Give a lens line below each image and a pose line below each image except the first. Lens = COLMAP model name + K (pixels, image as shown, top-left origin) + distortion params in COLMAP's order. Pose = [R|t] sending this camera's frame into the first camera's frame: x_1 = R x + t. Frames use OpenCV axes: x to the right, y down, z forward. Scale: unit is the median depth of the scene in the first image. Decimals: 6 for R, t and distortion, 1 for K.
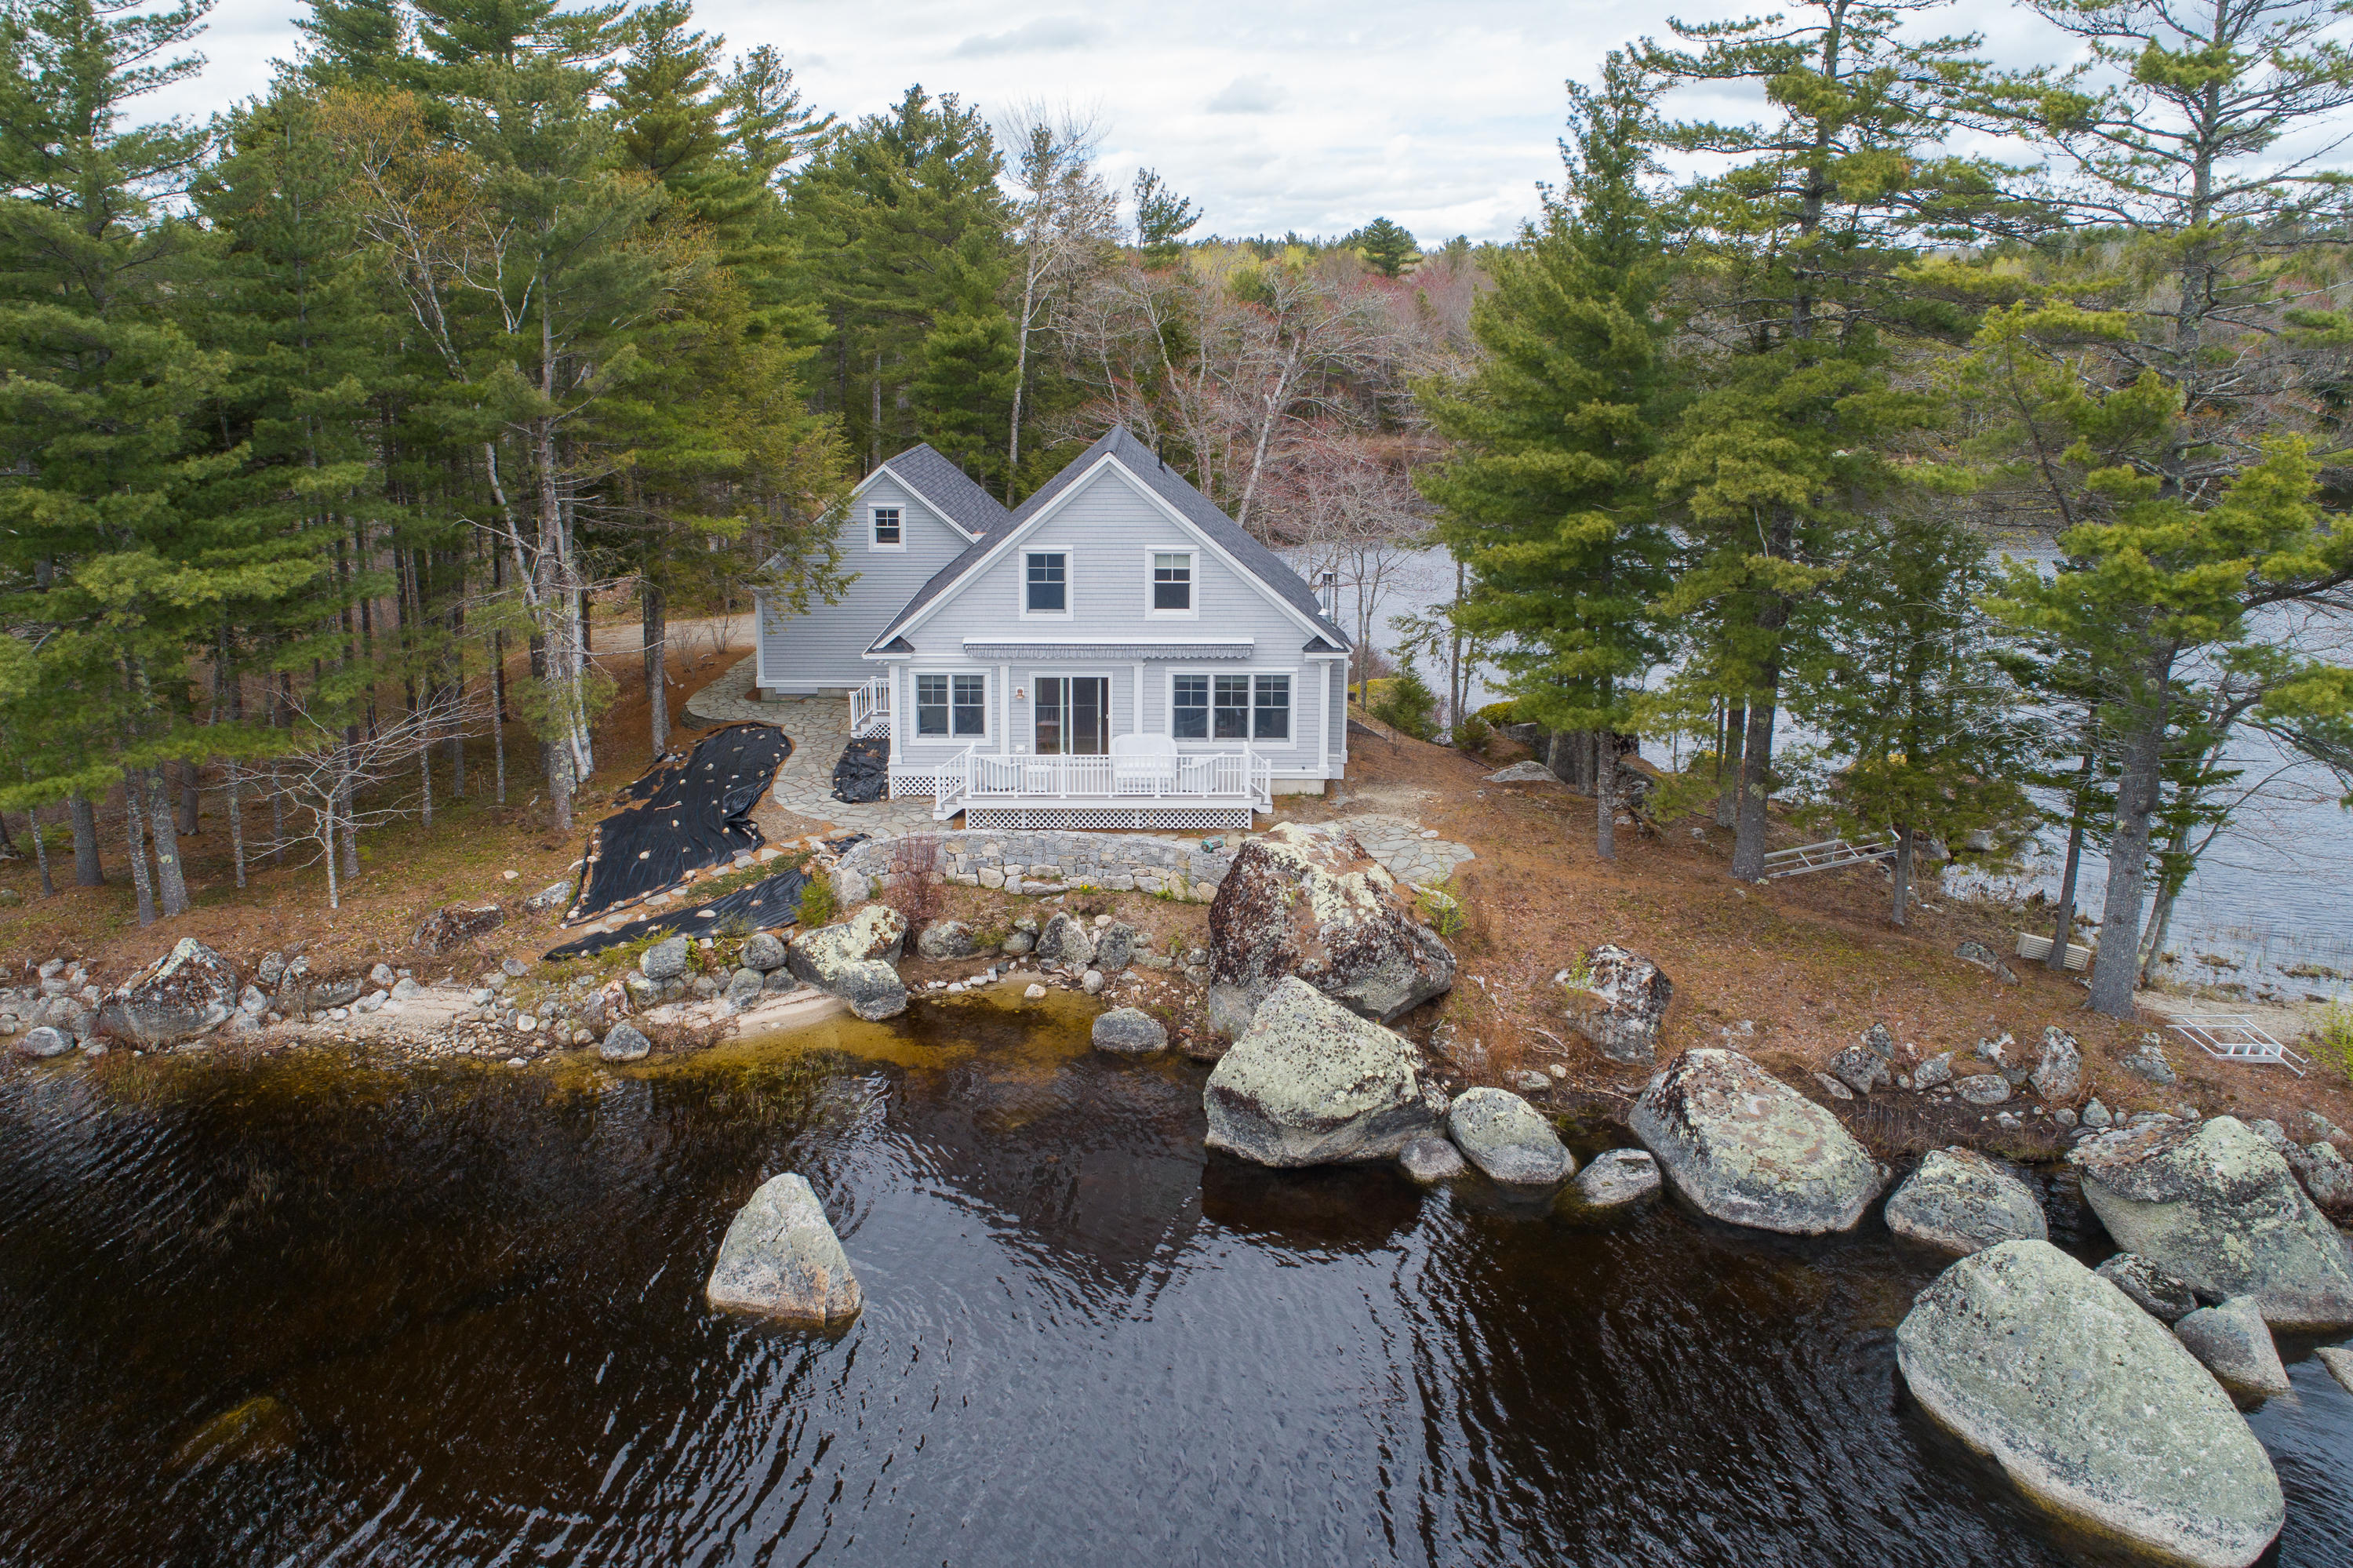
lens RADIAL K [[1606.5, 0, 1157.0], [0, 1606.5, 572.8], [0, 0, 1]] dist [-0.002659, -0.000207]
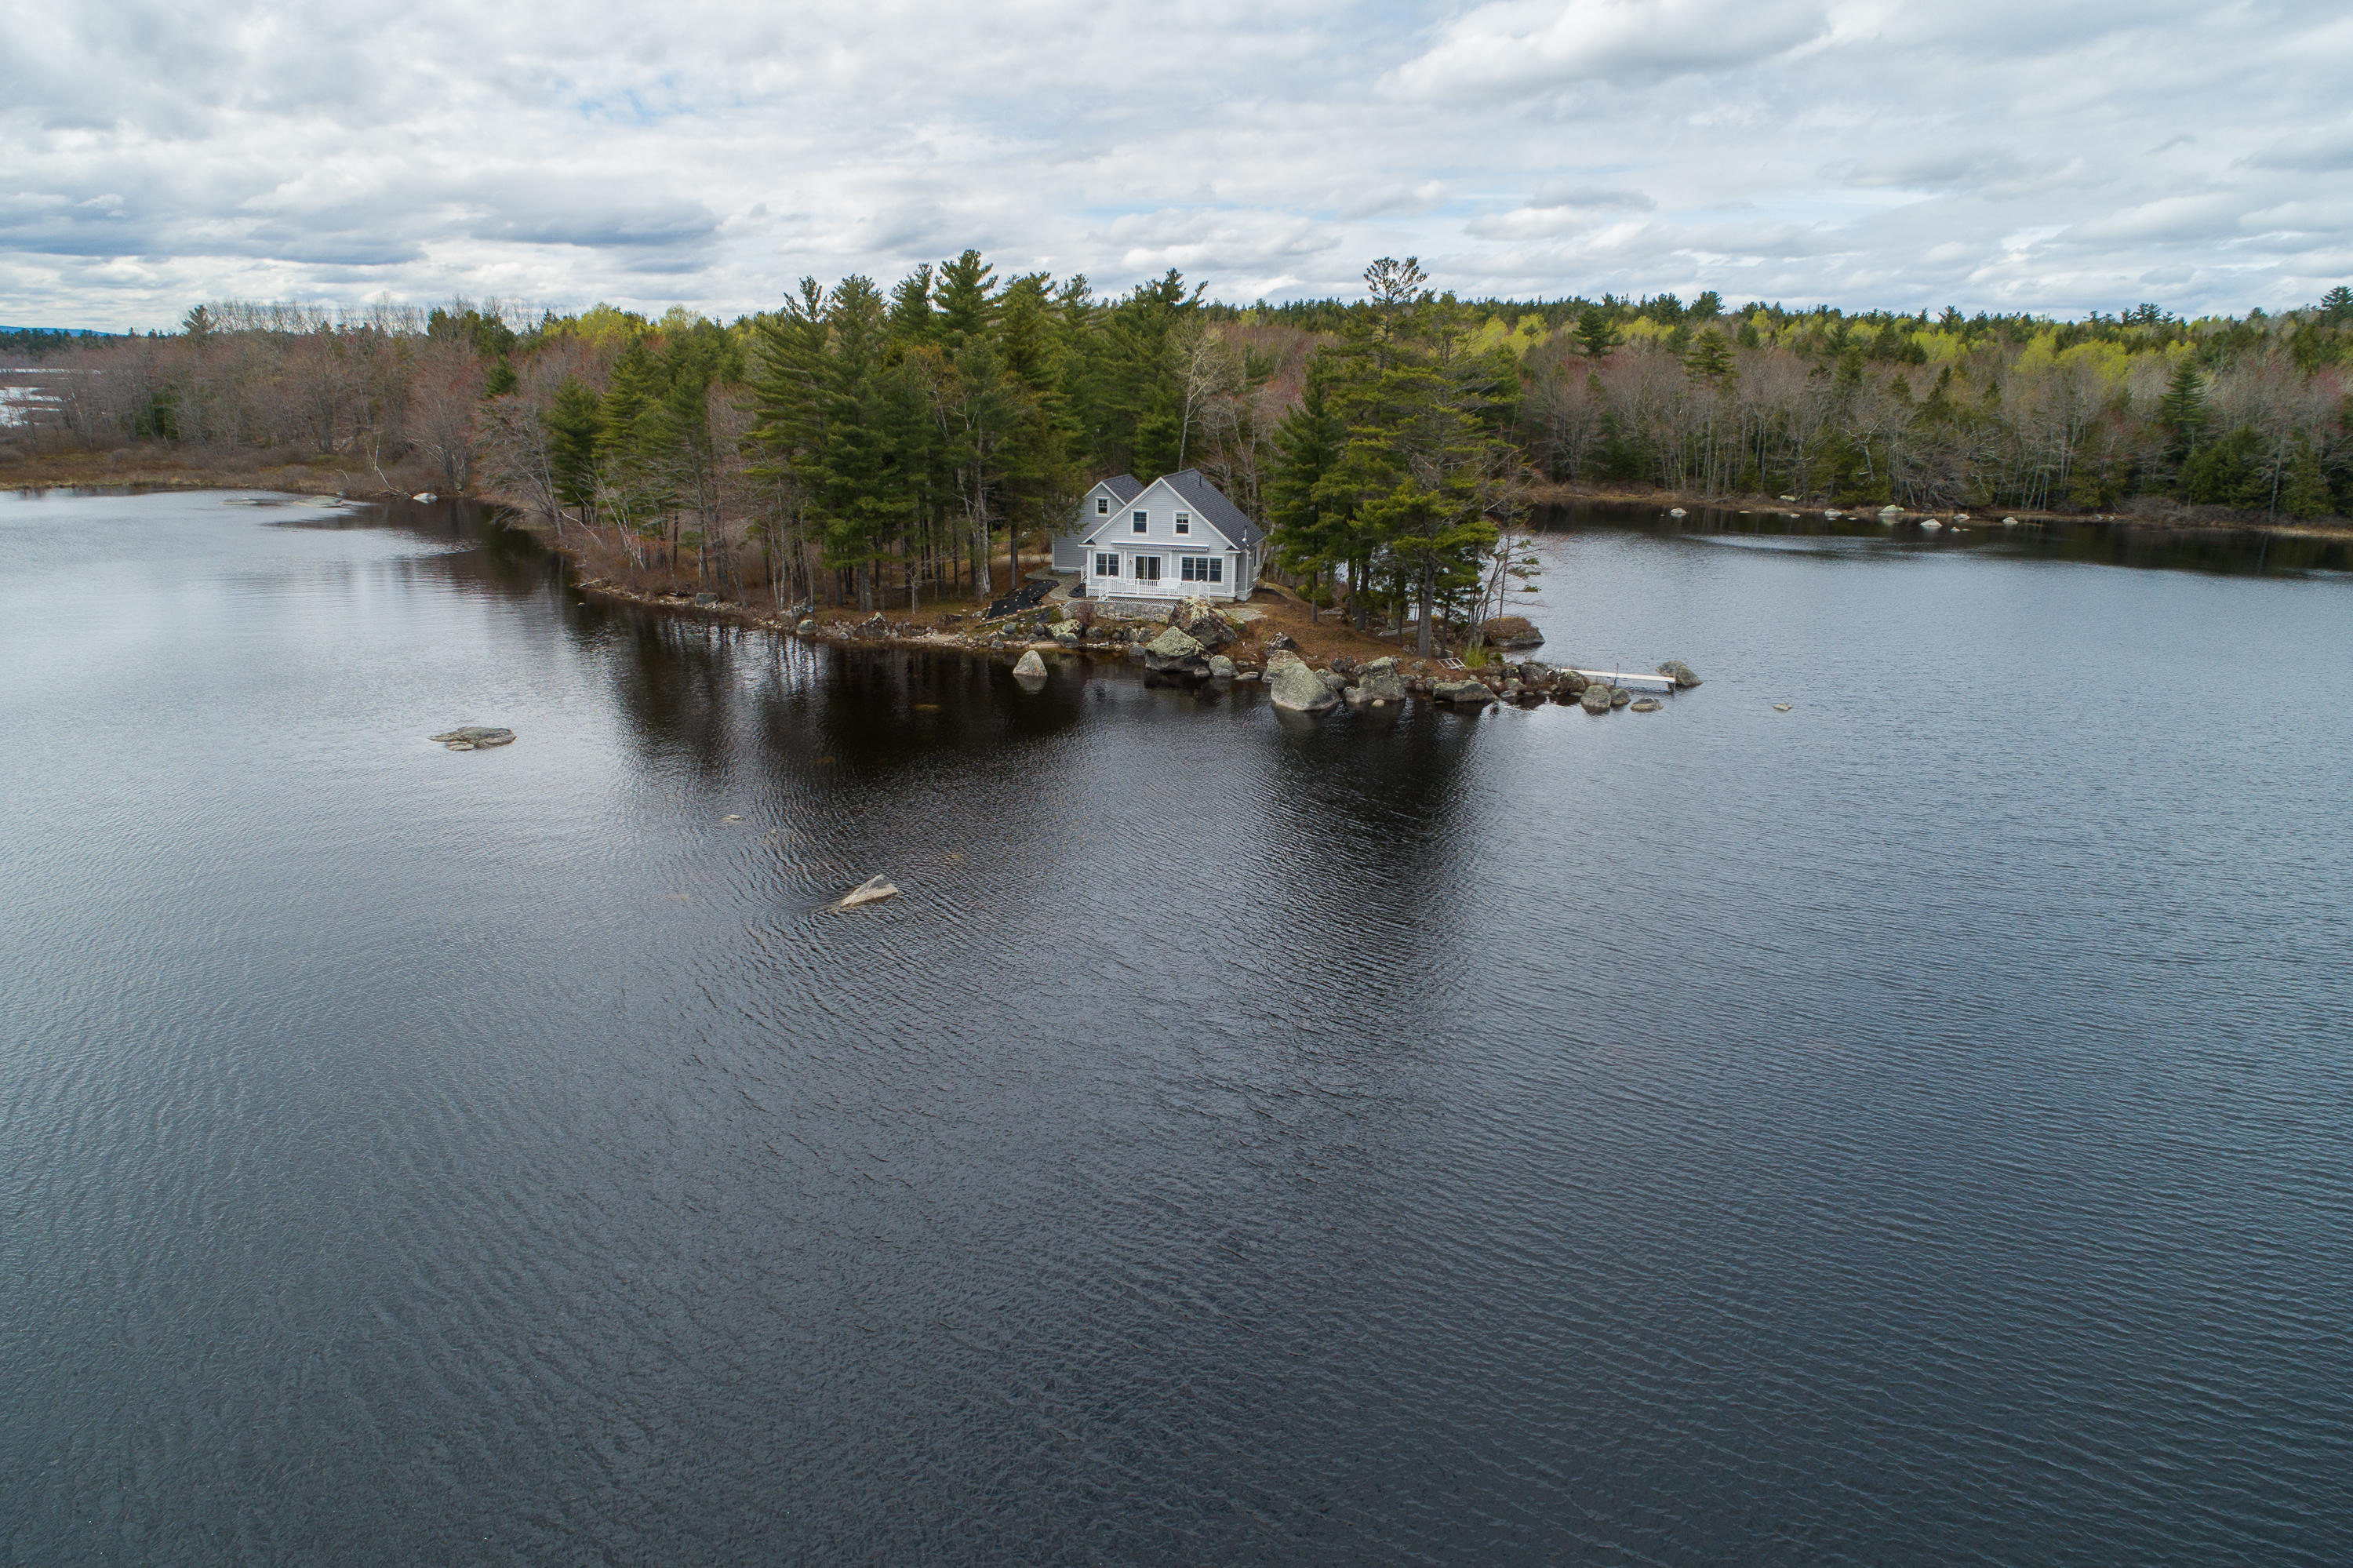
lens RADIAL K [[1504.7, 0, 1158.1], [0, 1504.7, 863.4], [0, 0, 1]] dist [-0.000846, -0.001382]
pose [[0.972726, 0.083556, -0.216385, 0.676382], [-0.046956, 0.984485, 0.169071, 0.169740], [0.227155, -0.154299, 0.961557, -1.913567]]
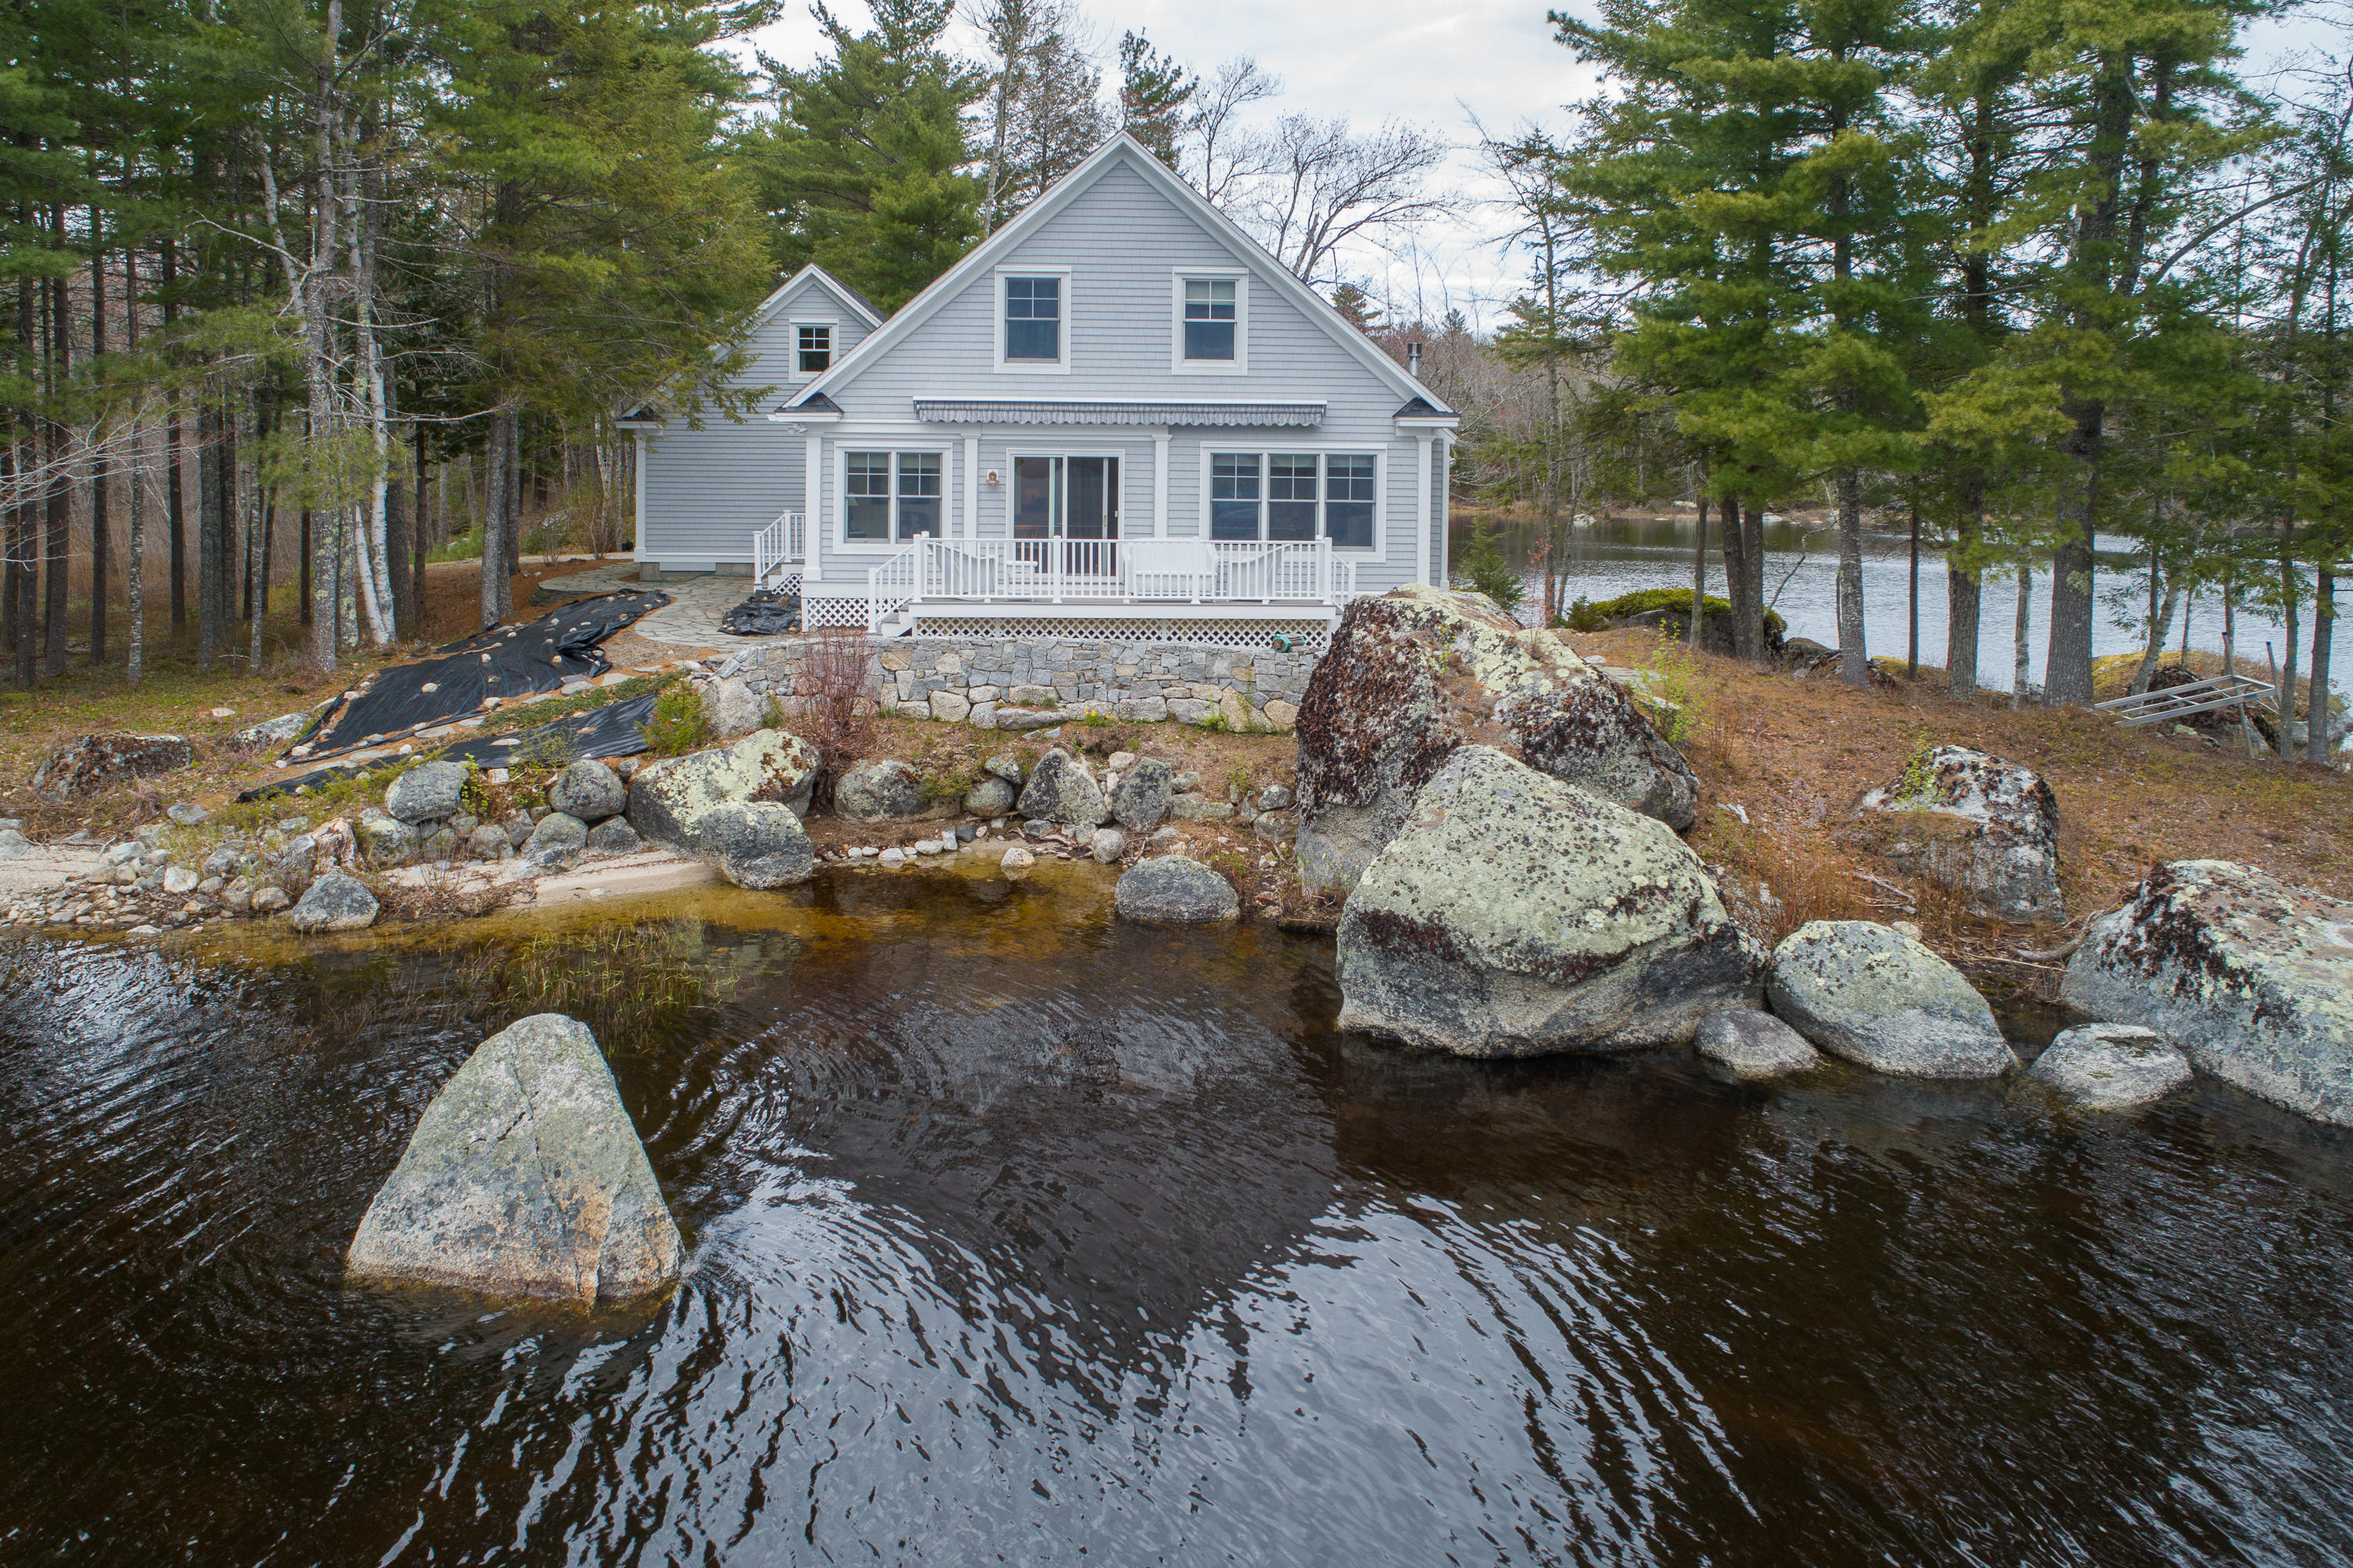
lens RADIAL K [[1613.7, 0, 1138.4], [0, 1613.7, 508.2], [0, 0, 1]] dist [-0.003214, -0.000202]
pose [[0.999760, 0.003493, 0.021630, -0.041590], [-0.000841, 0.992603, -0.121400, 0.195778], [-0.021894, 0.121353, 0.992368, 0.339868]]
